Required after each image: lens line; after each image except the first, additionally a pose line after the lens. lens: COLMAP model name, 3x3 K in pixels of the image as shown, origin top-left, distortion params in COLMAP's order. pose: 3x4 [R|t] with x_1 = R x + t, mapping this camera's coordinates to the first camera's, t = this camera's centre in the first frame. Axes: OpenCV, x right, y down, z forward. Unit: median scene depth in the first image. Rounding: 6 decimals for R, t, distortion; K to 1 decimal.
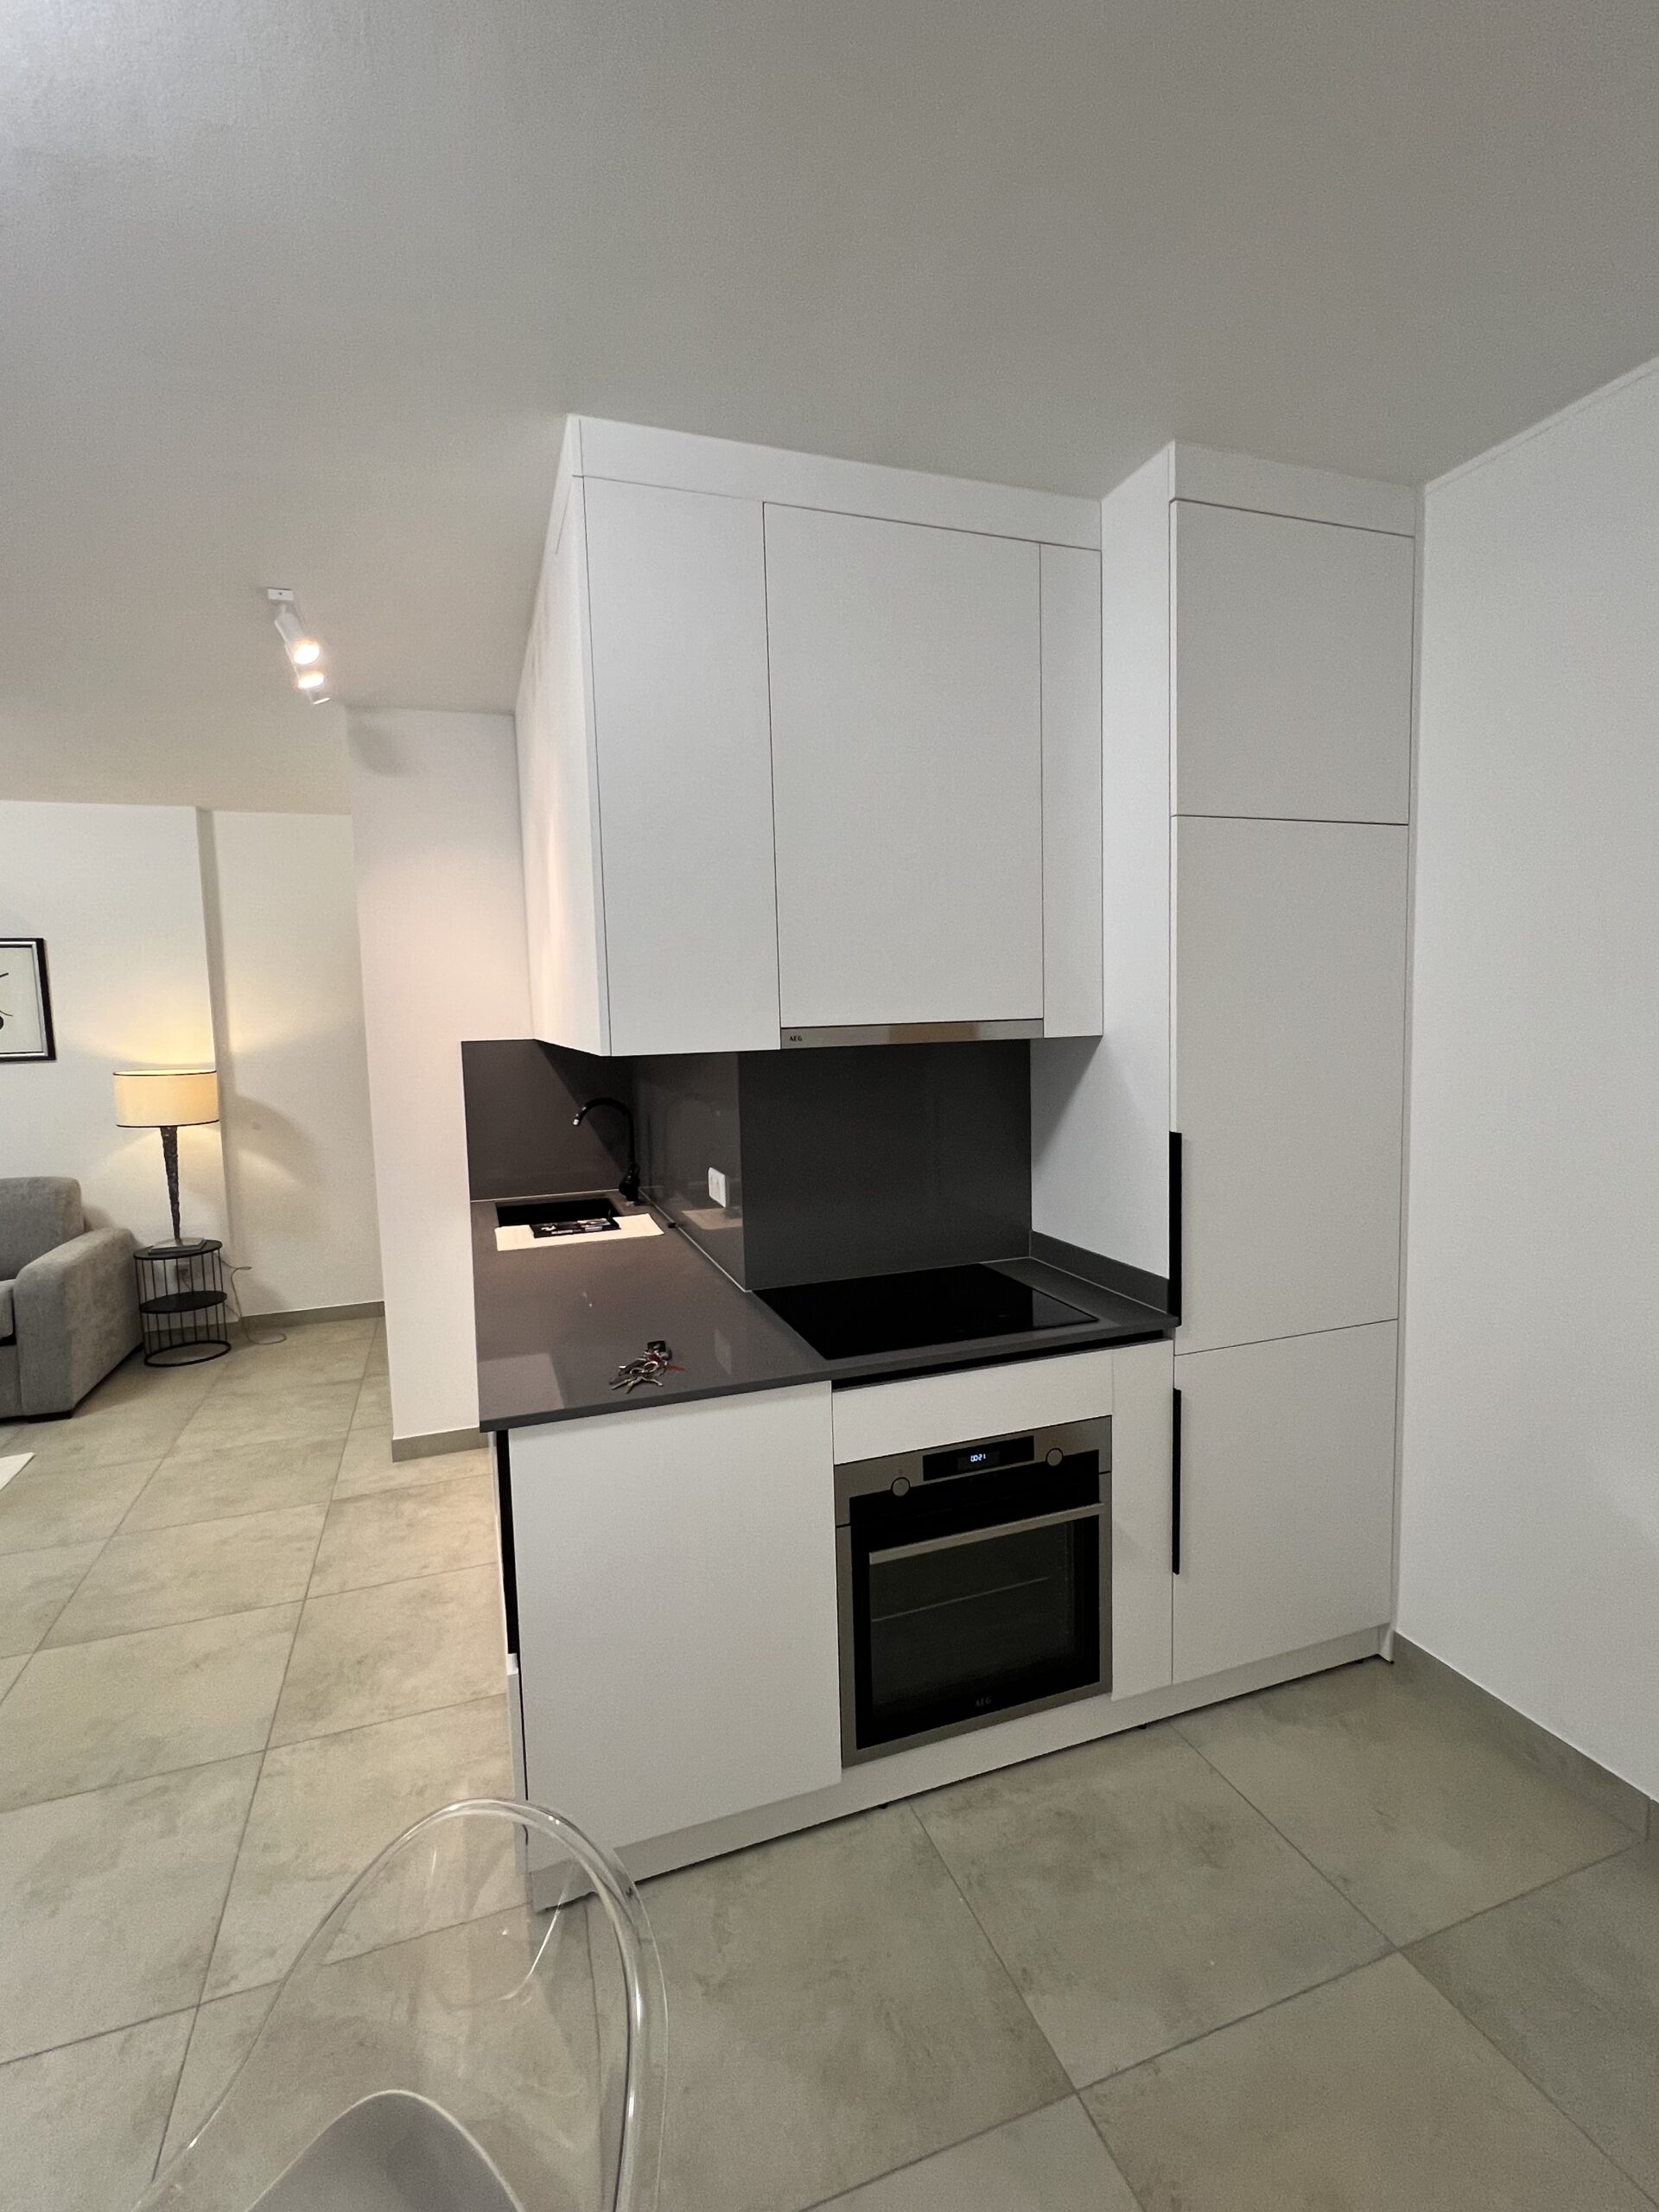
lens RADIAL K [[1026.6, 0, 836.8], [0, 1026.6, 1107.7], [0, 0, 1]] dist [-0.000183, 0.001213]
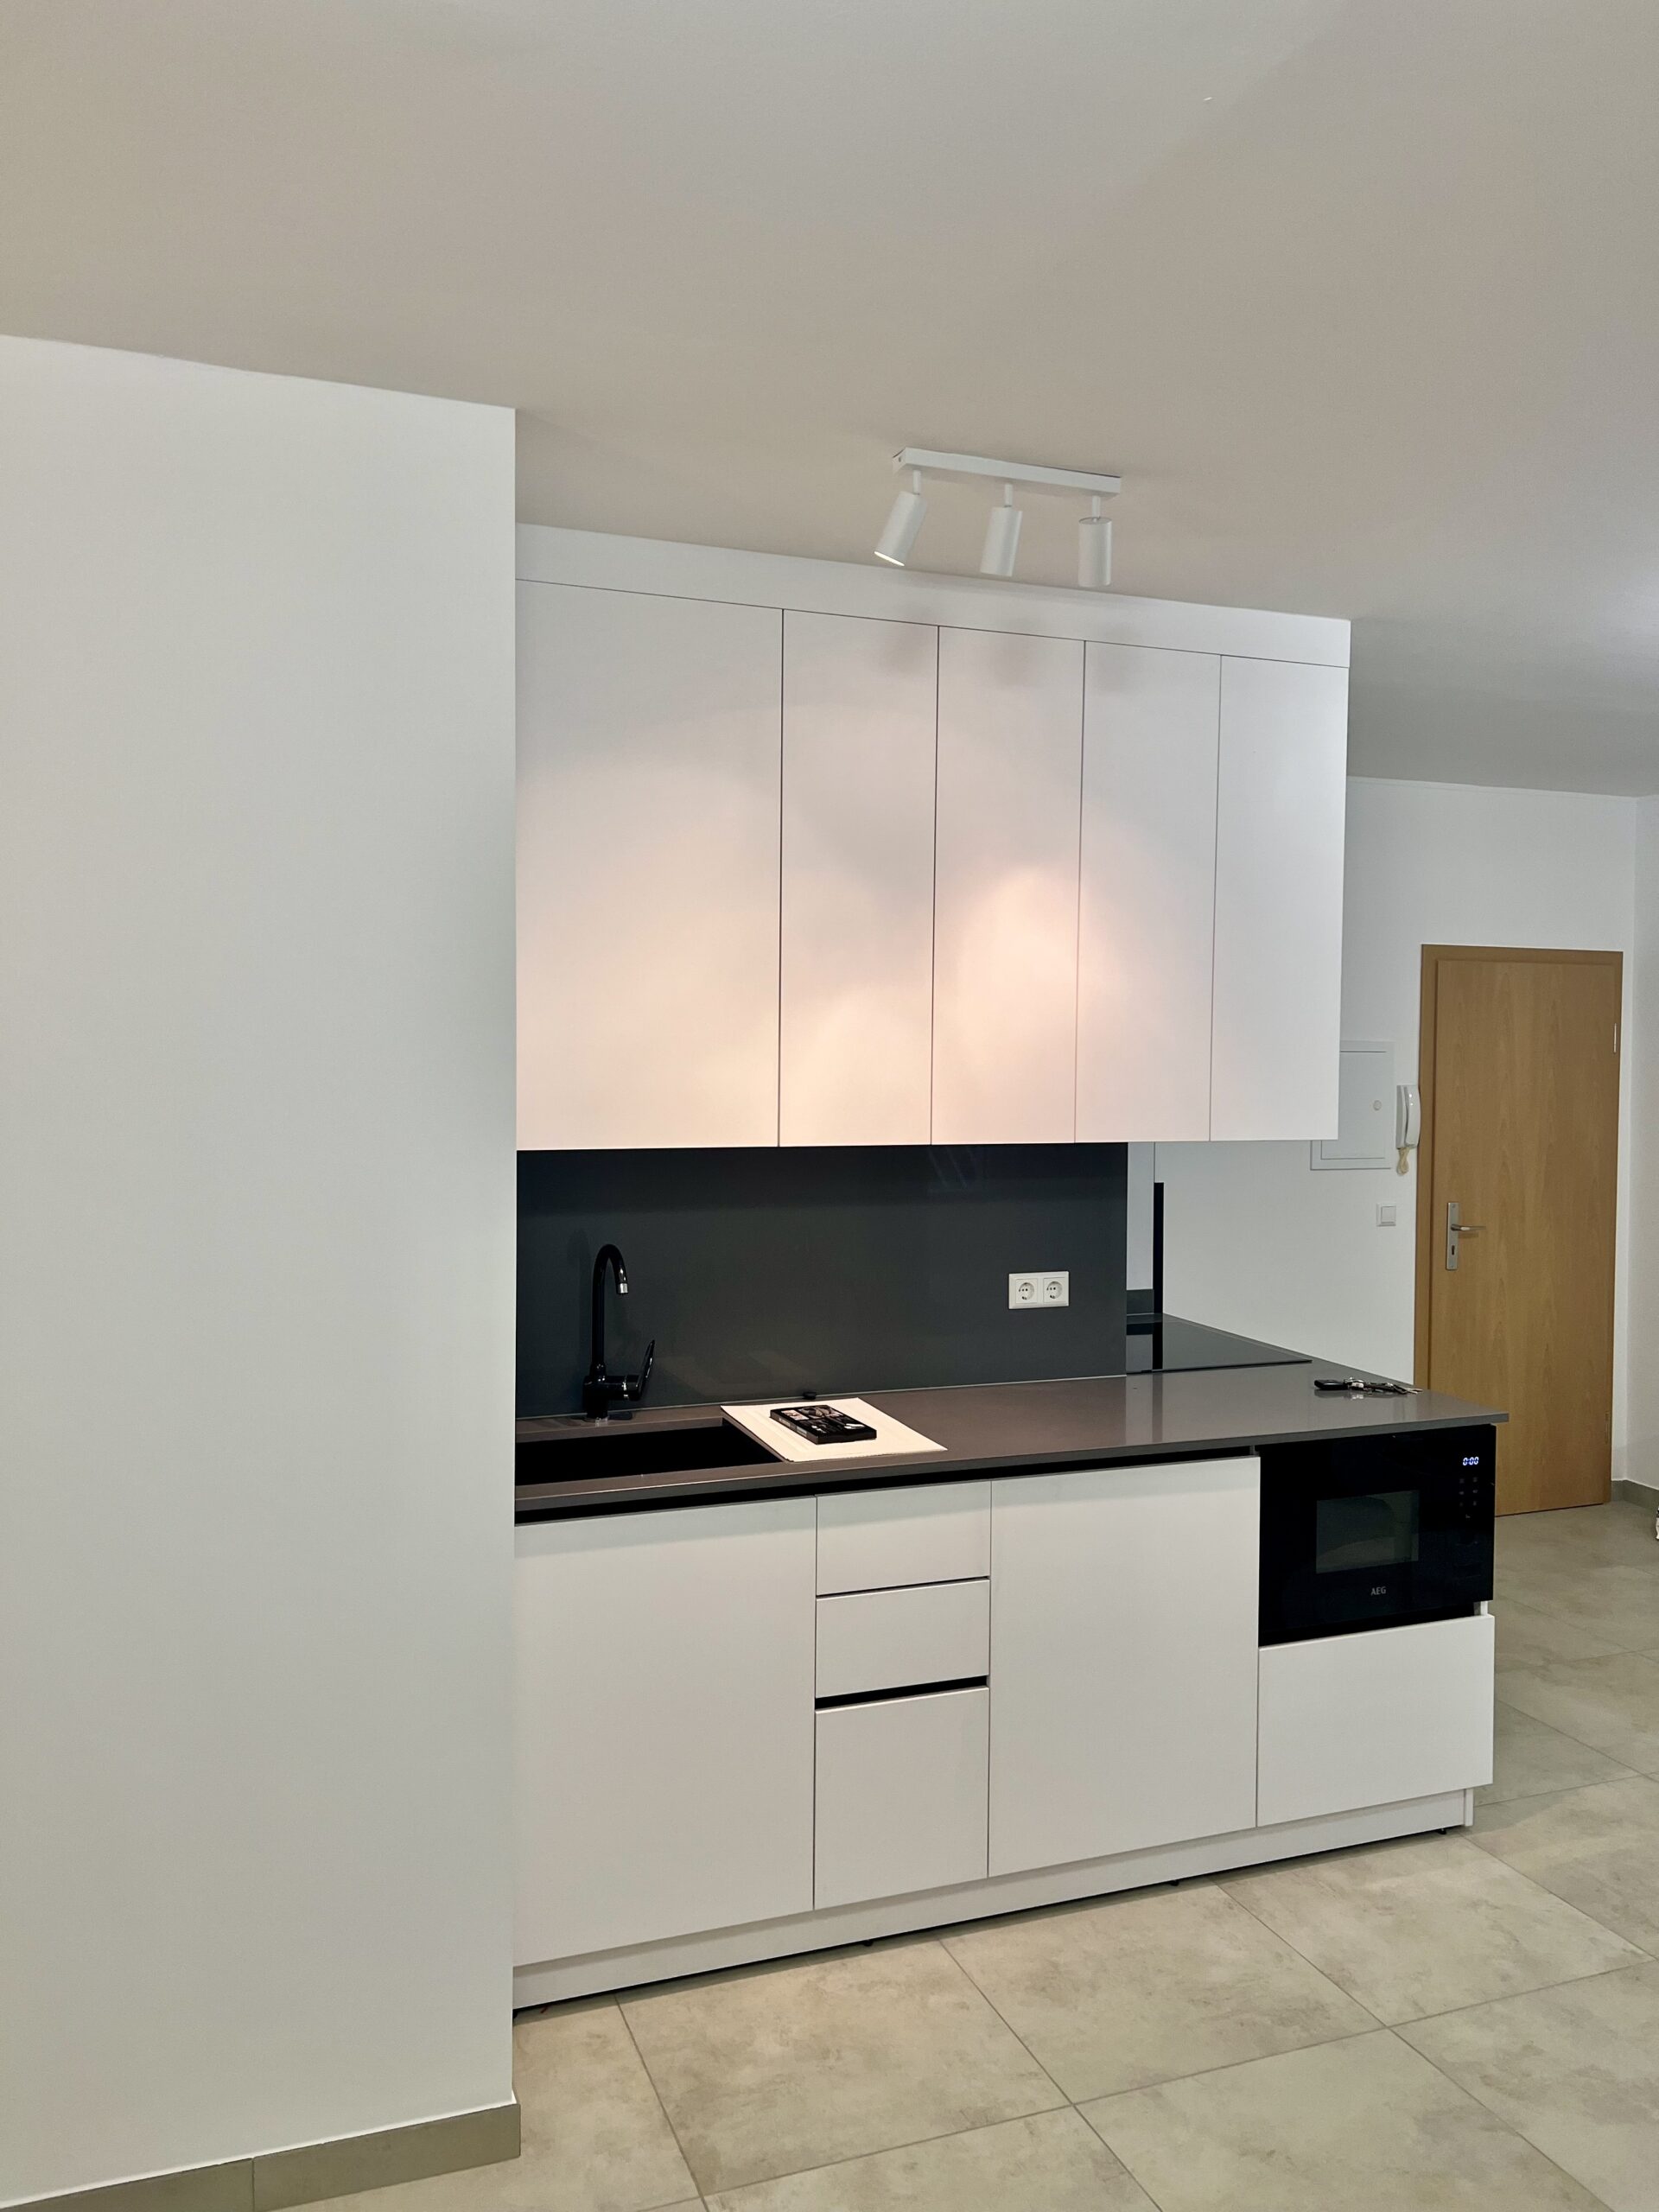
lens RADIAL K [[1651.7, 0, 825.6], [0, 1651.7, 1102.3], [0, 0, 1]] dist [0.034826, -0.033110]
pose [[-0.006204, -0.017210, 0.999833, -1.030685], [0.082441, 0.996439, 0.017663, -0.085956], [-0.996577, 0.082537, -0.004763, 0.774266]]
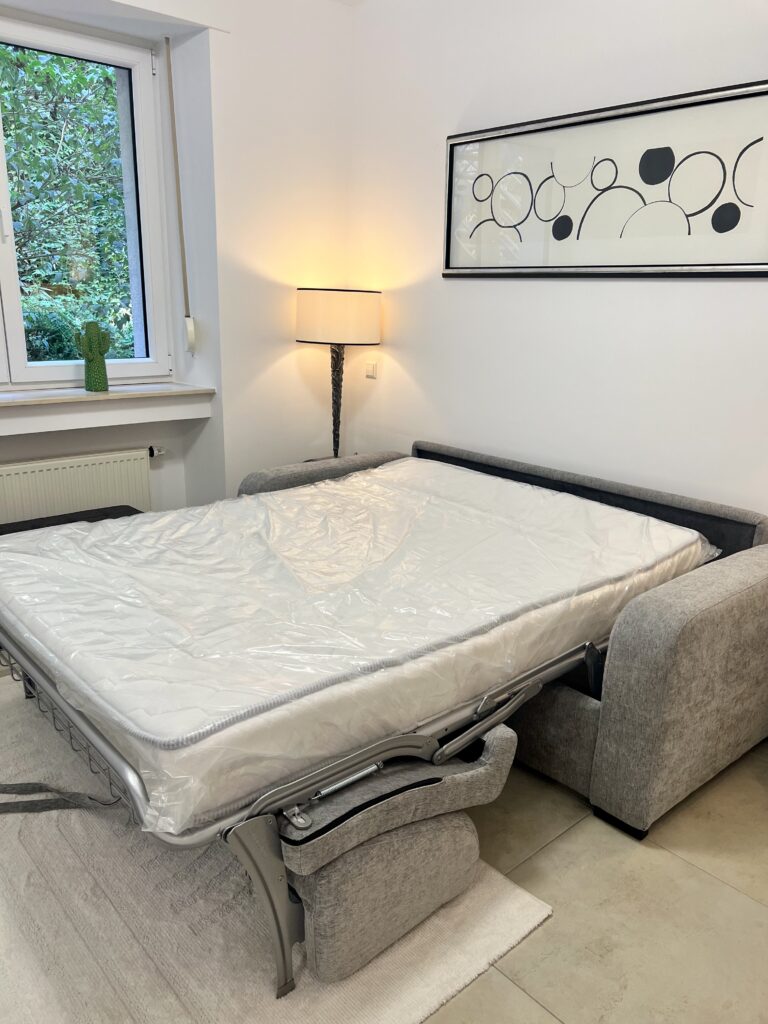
lens RADIAL K [[764.6, 0, 389.2], [0, 764.6, 512.3], [0, 0, 1]] dist [0.034826, -0.033110]
pose [[0.365782, 0.285751, -0.885748, -0.447109], [-0.119190, 0.958246, 0.259919, -0.001967], [0.923037, 0.010498, 0.384568, 0.684403]]
